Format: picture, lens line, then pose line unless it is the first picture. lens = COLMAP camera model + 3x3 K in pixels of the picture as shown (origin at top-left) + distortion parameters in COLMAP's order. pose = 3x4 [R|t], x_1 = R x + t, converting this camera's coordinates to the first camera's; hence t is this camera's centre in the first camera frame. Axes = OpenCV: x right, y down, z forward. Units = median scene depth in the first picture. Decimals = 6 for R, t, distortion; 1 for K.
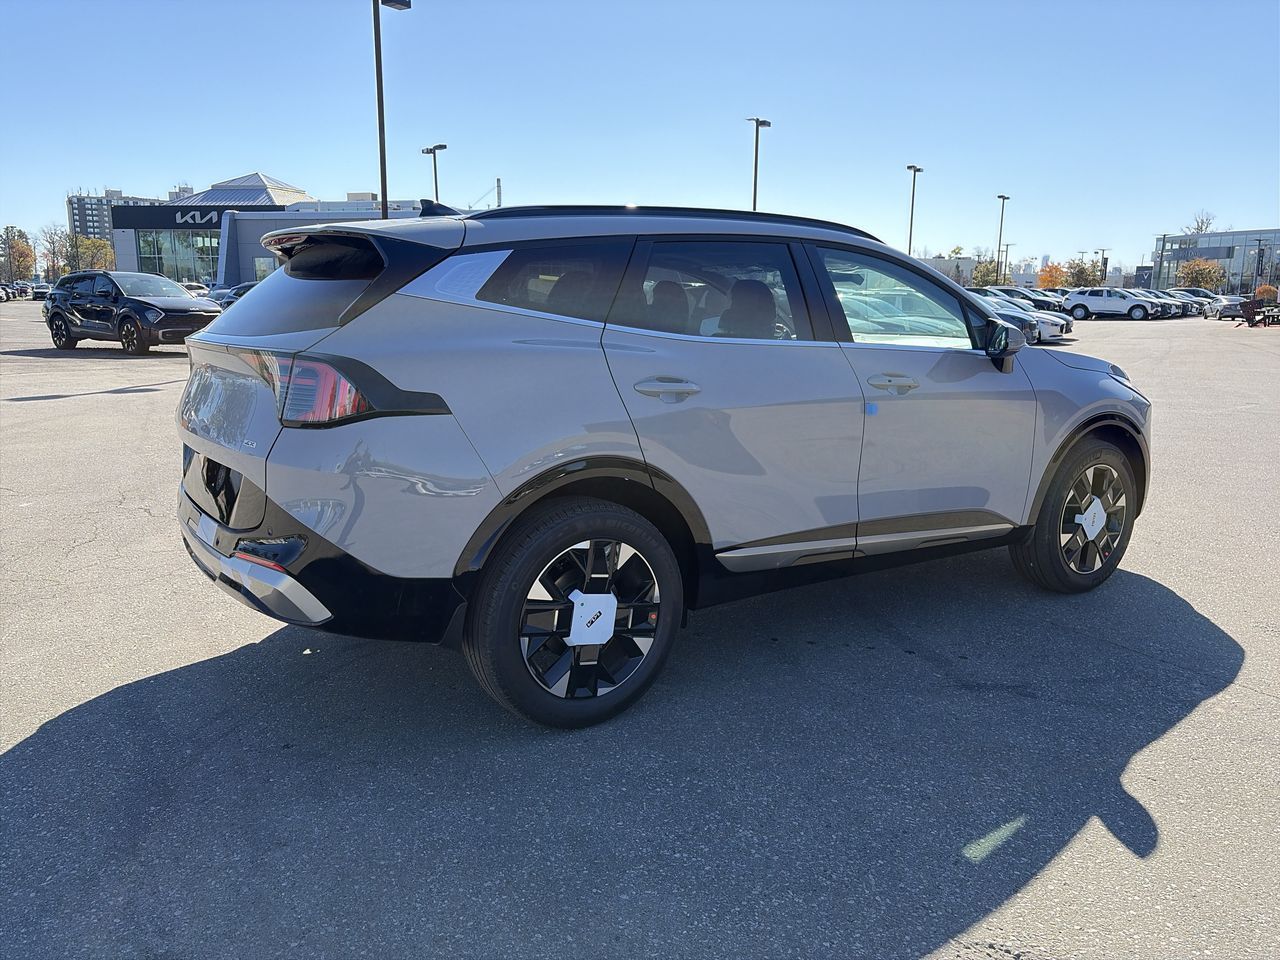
lens RADIAL K [[960.8, 0, 634.1], [0, 960.8, 488.7], [0, 0, 1]] dist [0.058787, -0.056689]
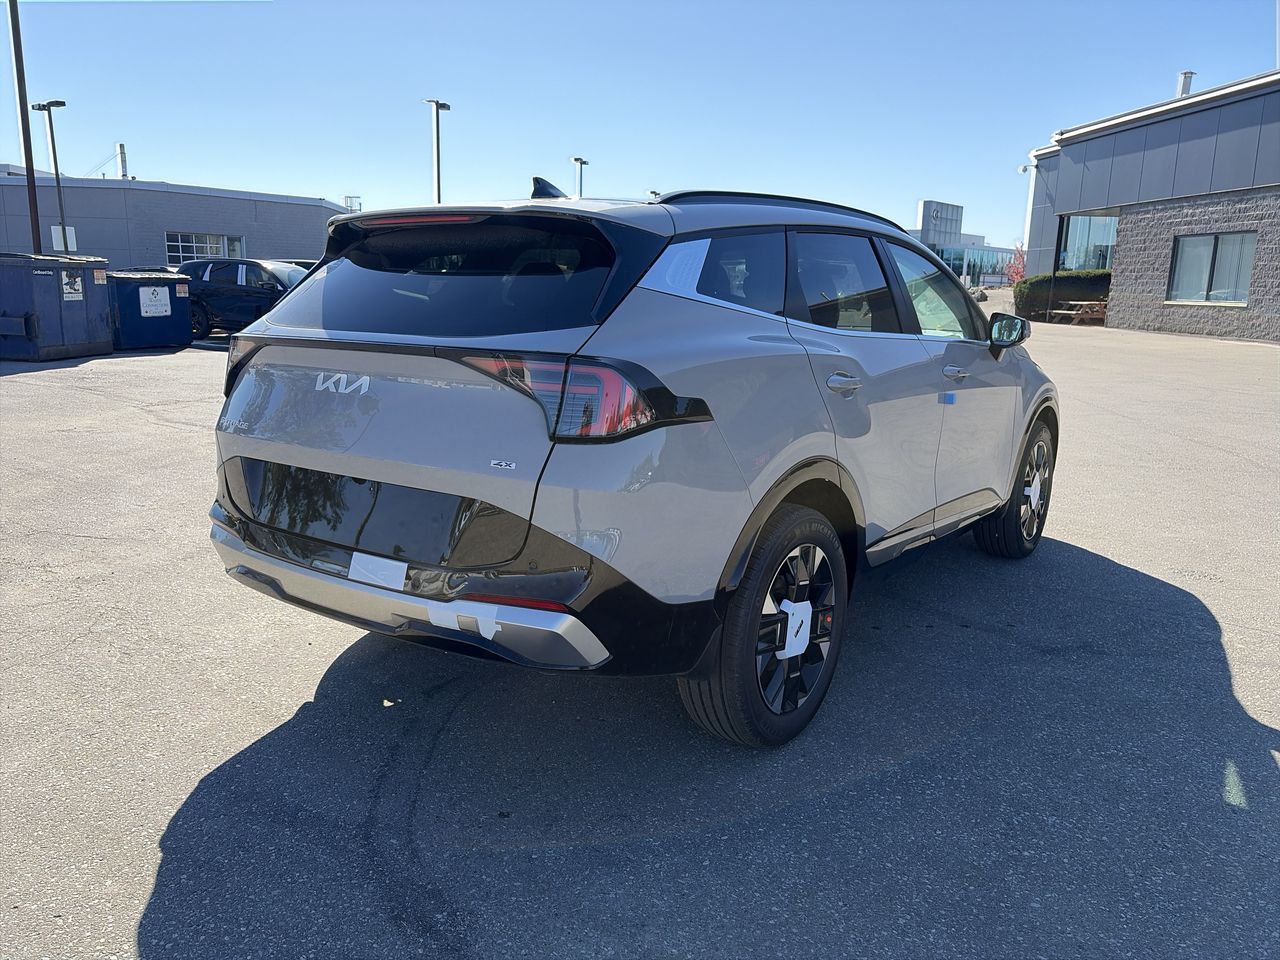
lens RADIAL K [[960.8, 0, 634.1], [0, 960.8, 488.7], [0, 0, 1]] dist [0.058787, -0.056689]
pose [[0.937872, -0.061703, 0.341451, -0.506109], [0.057347, 0.998093, 0.022848, -0.033381], [-0.342209, -0.001847, 0.939622, 0.153285]]
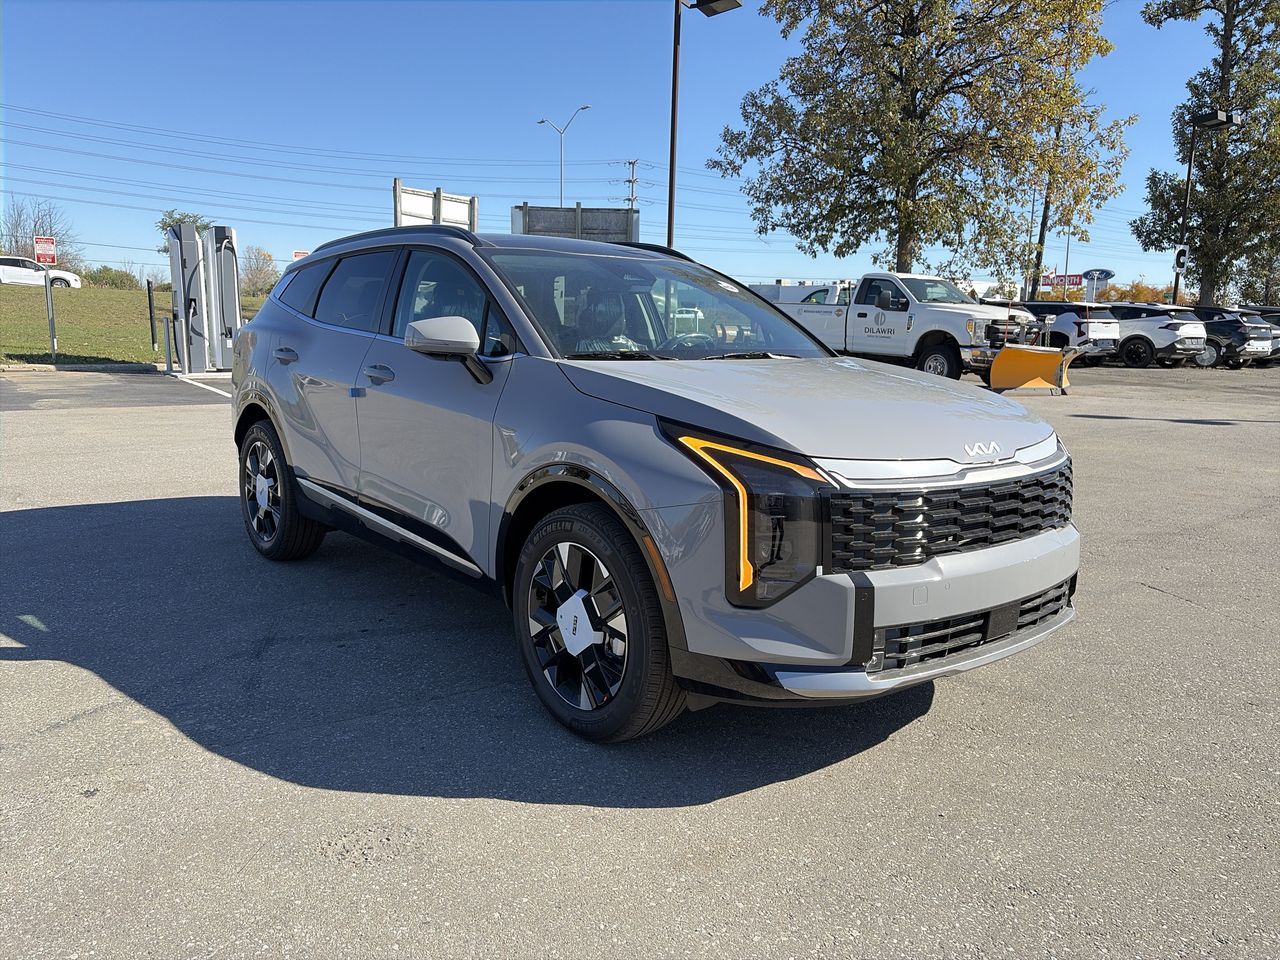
lens RADIAL K [[972.0, 0, 637.1], [0, 972.0, 474.1], [0, 0, 1]] dist [0.040189, -0.035183]
pose [[0.103706, 0.152364, -0.982868, 1.637009], [-0.210089, 0.969256, 0.128086, -0.238063], [0.972167, 0.193206, 0.132527, 1.374319]]
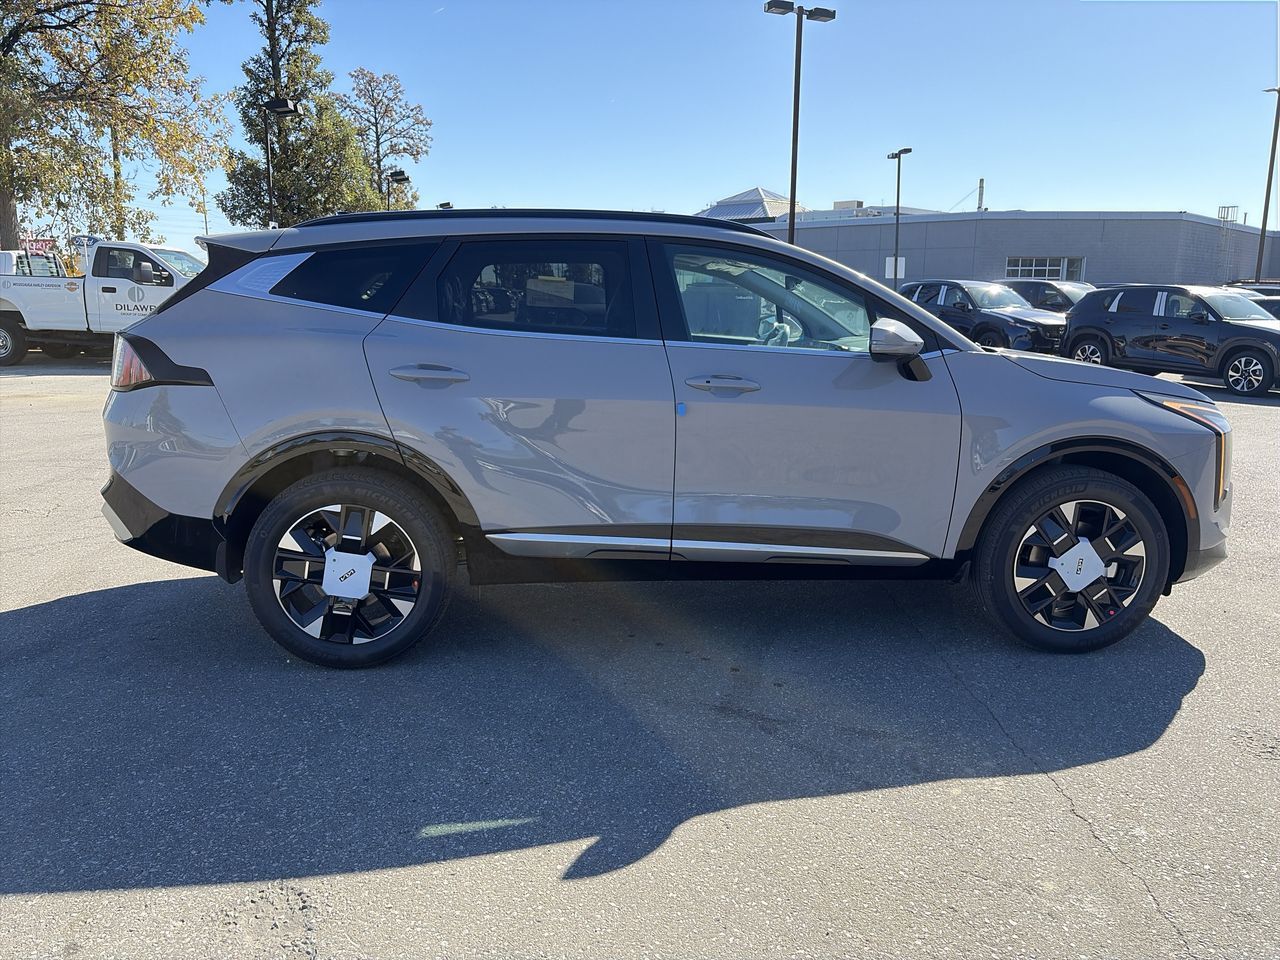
lens RADIAL K [[968.2, 0, 635.2], [0, 968.2, 480.1], [0, 0, 1]] dist [0.023300, 0.005699]
pose [[0.877078, 0.087785, -0.472259, 0.774010], [-0.095224, 0.995422, 0.008183, -0.017338], [0.470815, 0.037793, 0.881422, 0.143641]]
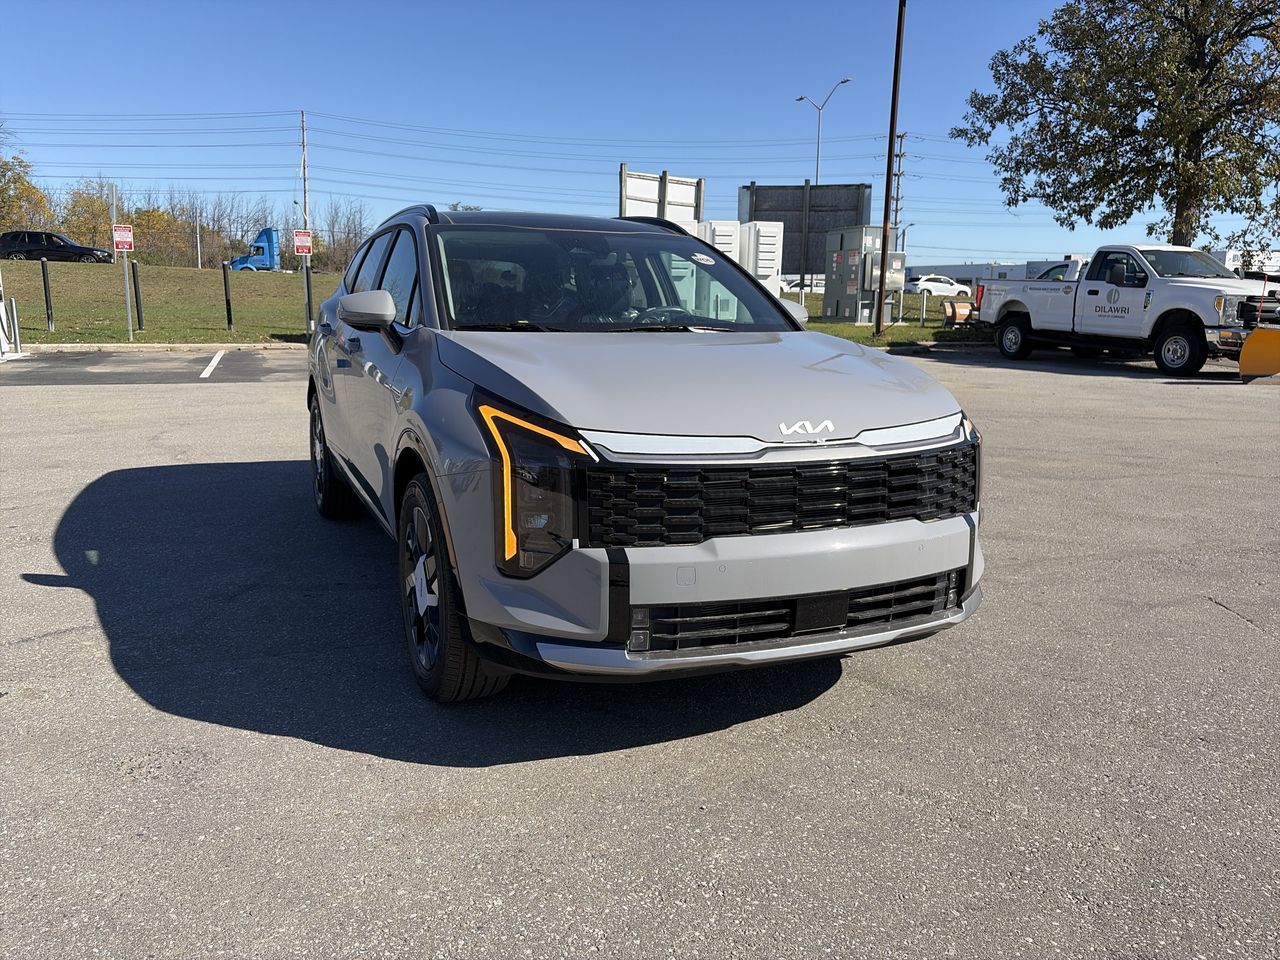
lens RADIAL K [[975.5, 0, 633.5], [0, 975.5, 483.0], [0, 0, 1]] dist [0.016087, 0.012192]
pose [[-0.169409, 0.175928, -0.969716, 1.623109], [-0.203535, 0.956482, 0.209084, -0.313583], [0.964300, 0.232792, -0.126229, 1.787246]]
